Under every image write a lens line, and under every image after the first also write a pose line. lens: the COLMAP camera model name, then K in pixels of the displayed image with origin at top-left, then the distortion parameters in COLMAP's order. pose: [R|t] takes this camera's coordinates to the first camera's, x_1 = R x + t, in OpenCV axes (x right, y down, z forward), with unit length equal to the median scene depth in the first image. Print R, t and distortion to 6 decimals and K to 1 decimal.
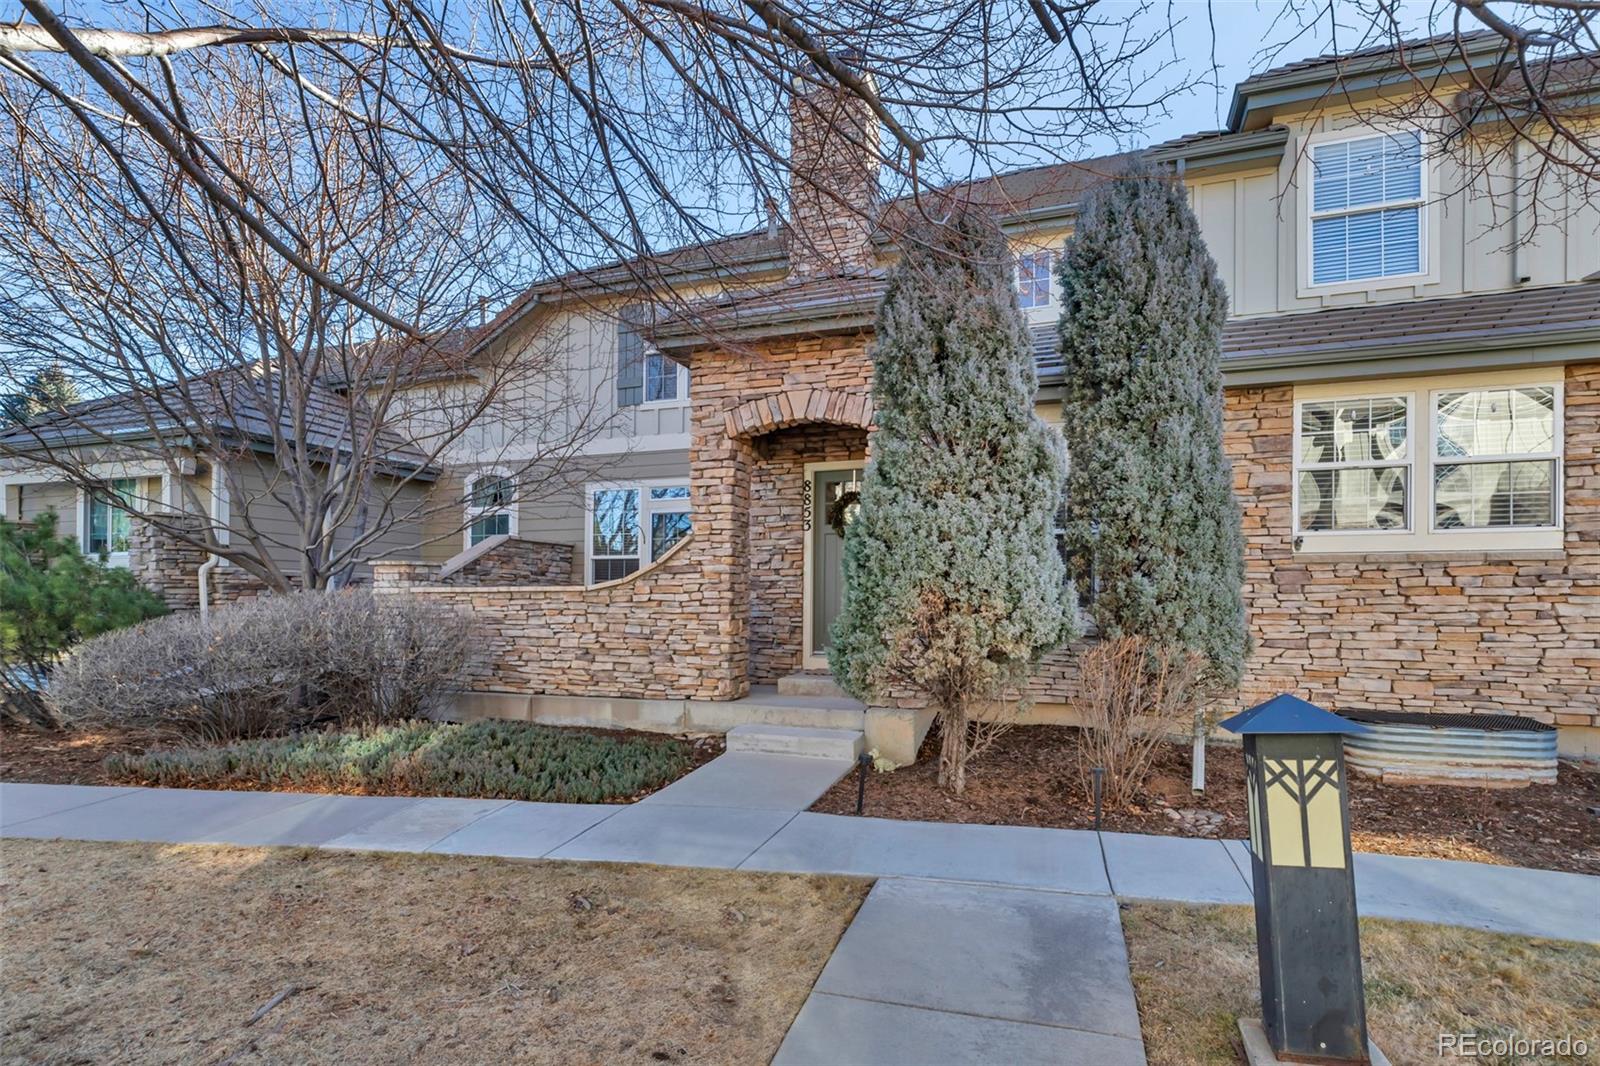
lens RADIAL K [[844.5, 0, 800.0], [0, 844.5, 533.0], [0, 0, 1]] dist [-0.000519, -0.000026]
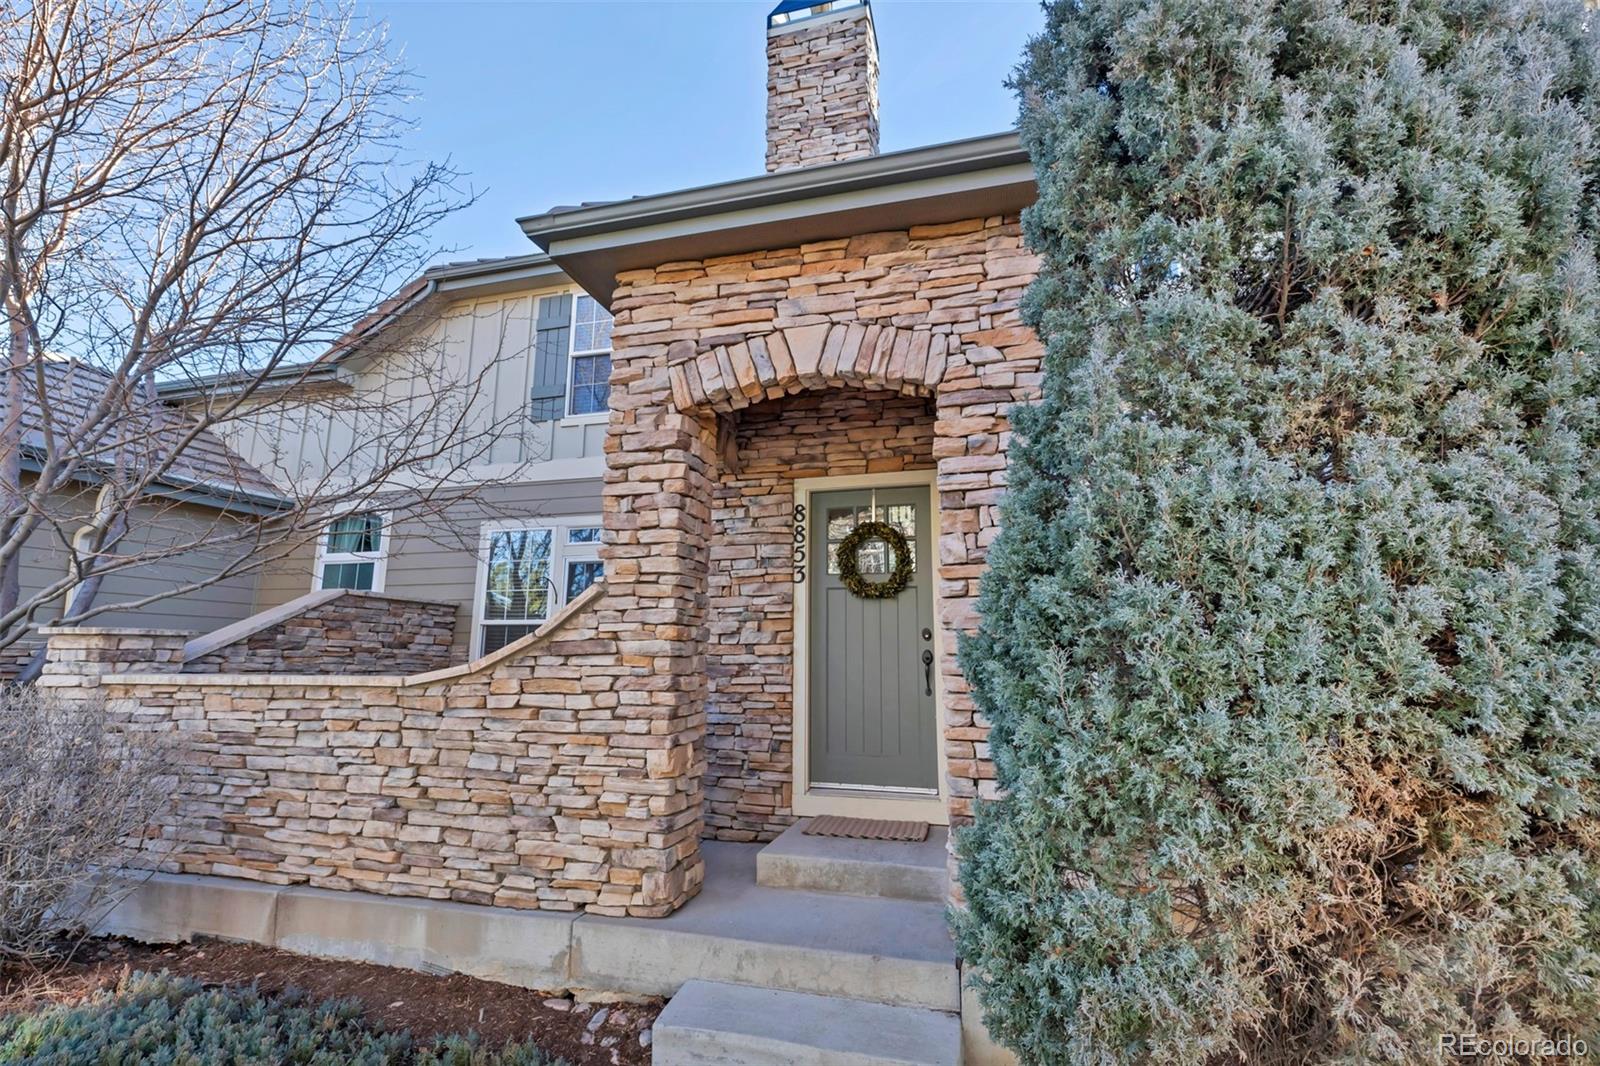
lens RADIAL K [[698.1, 0, 800.0], [0, 698.1, 533.0], [0, 0, 1]] dist [0.001525, 0.000062]
pose [[0.995975, 0.018317, 0.087740, -0.041685], [-0.009680, 0.995152, -0.097871, 0.012393], [-0.089107, 0.096628, 0.991324, 0.537614]]
